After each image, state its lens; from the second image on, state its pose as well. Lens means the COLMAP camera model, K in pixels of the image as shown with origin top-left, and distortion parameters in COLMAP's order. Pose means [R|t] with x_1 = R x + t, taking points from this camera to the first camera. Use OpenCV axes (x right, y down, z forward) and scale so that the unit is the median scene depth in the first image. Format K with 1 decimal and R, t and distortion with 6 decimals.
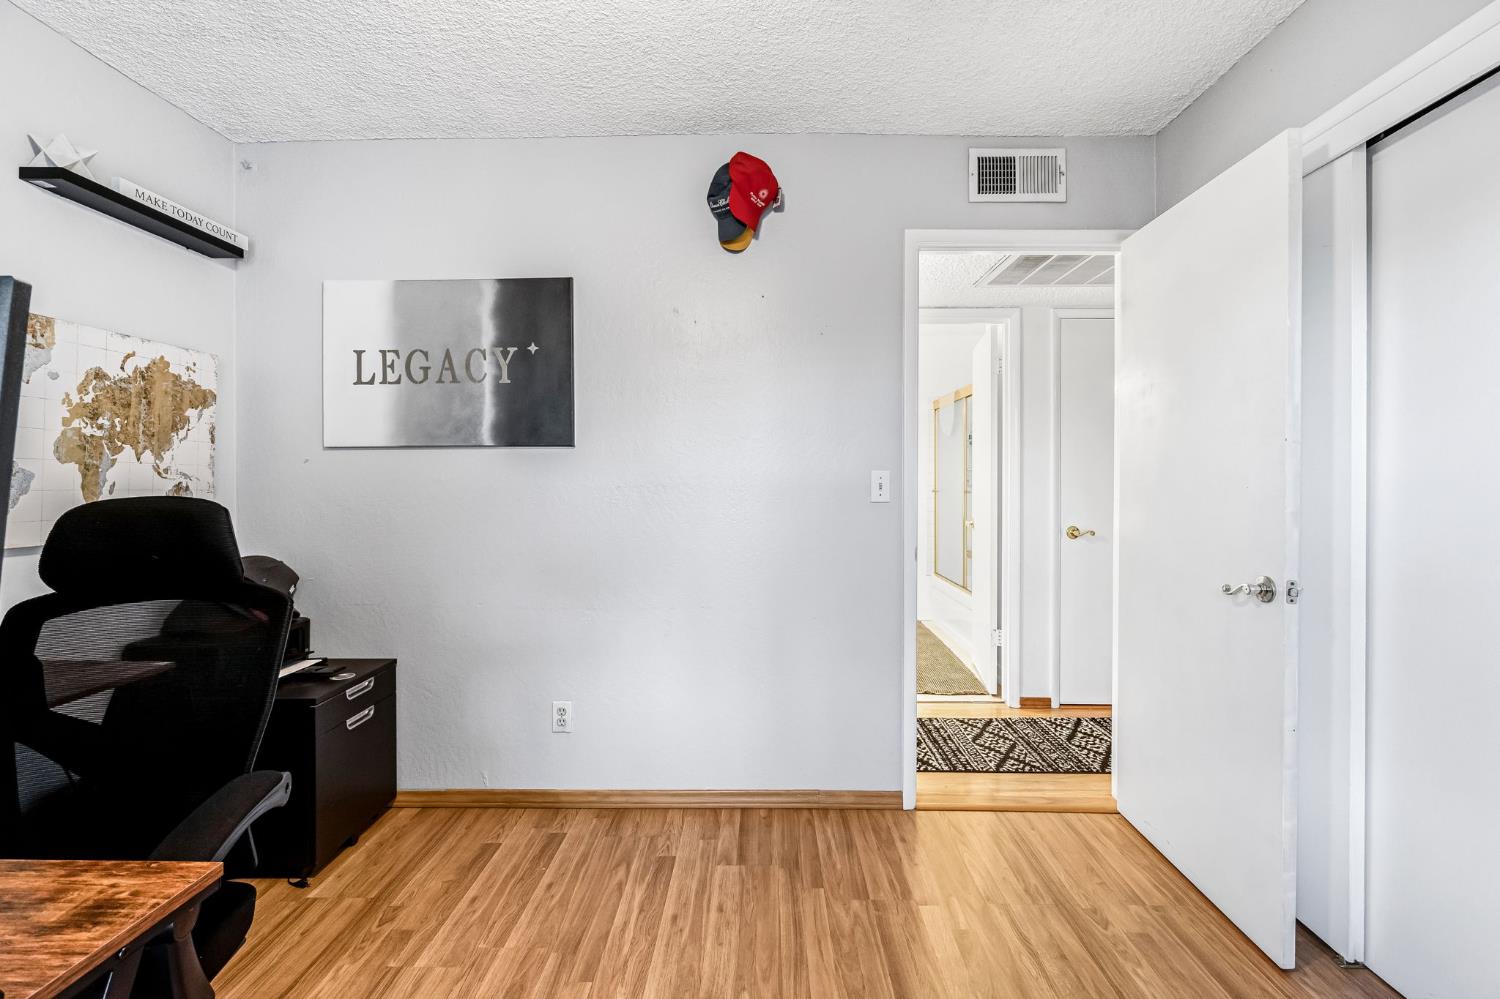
lens RADIAL K [[662.0, 0, 749.9], [0, 662.0, 488.9], [0, 0, 1]] dist [-0.018308, 0.000979]
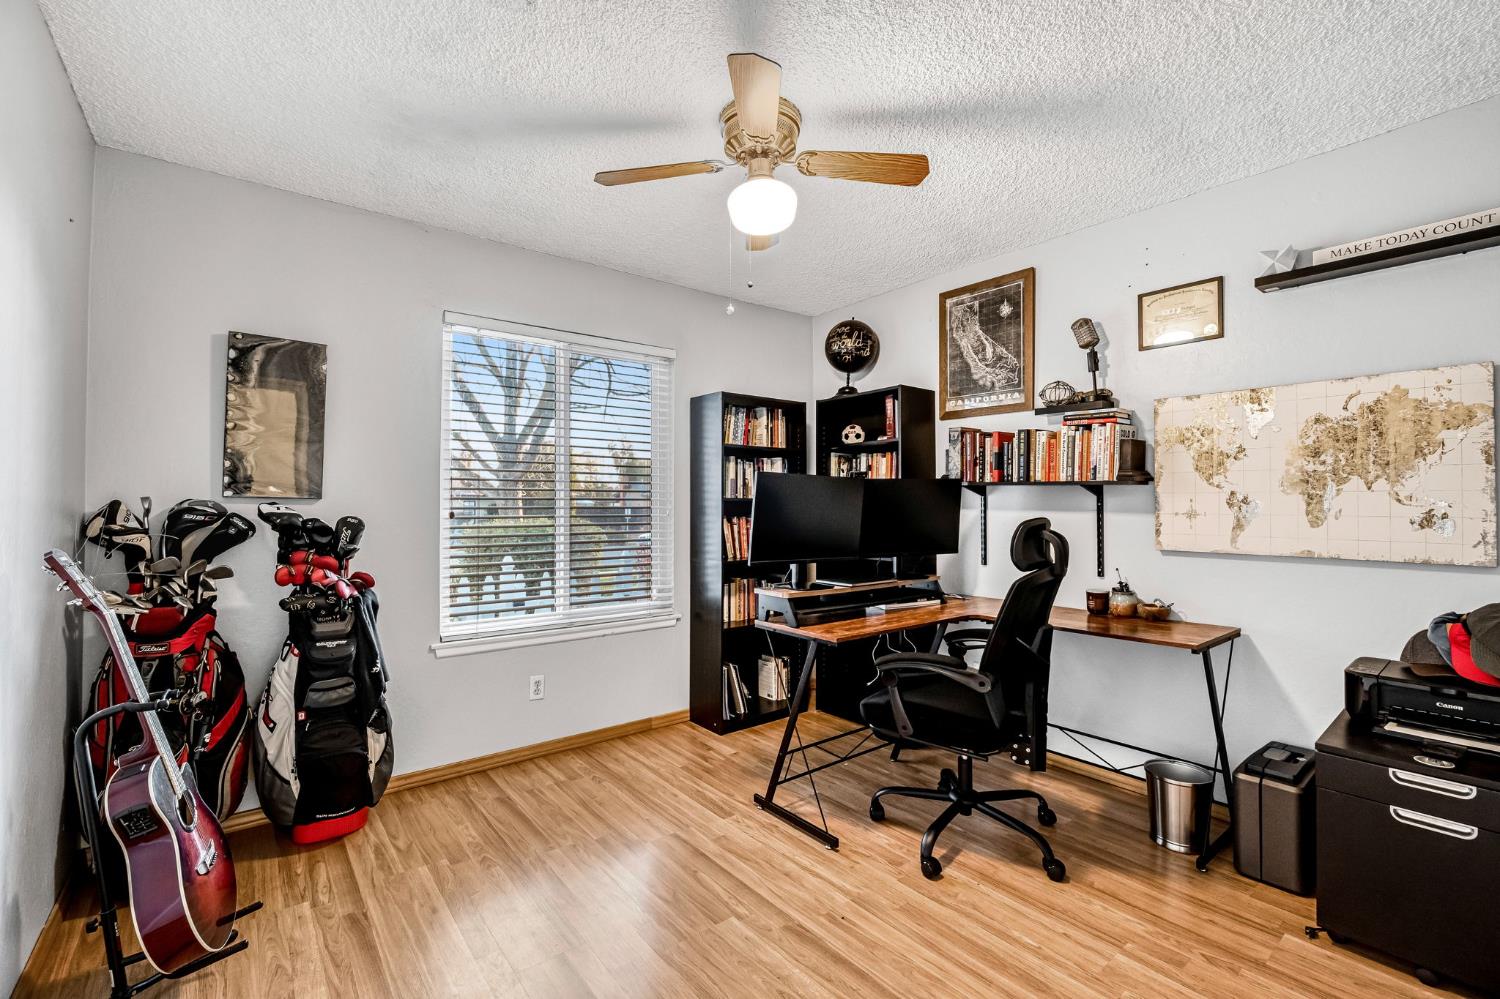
lens RADIAL K [[662.0, 0, 749.9], [0, 662.0, 499.8], [0, 0, 1]] dist [-0.018308, 0.000979]
pose [[-0.777722, -0.003071, -0.628601, 0.551359], [-0.003094, 0.999995, -0.001057, -0.022273], [0.628601, 0.001123, -0.777727, 1.228578]]
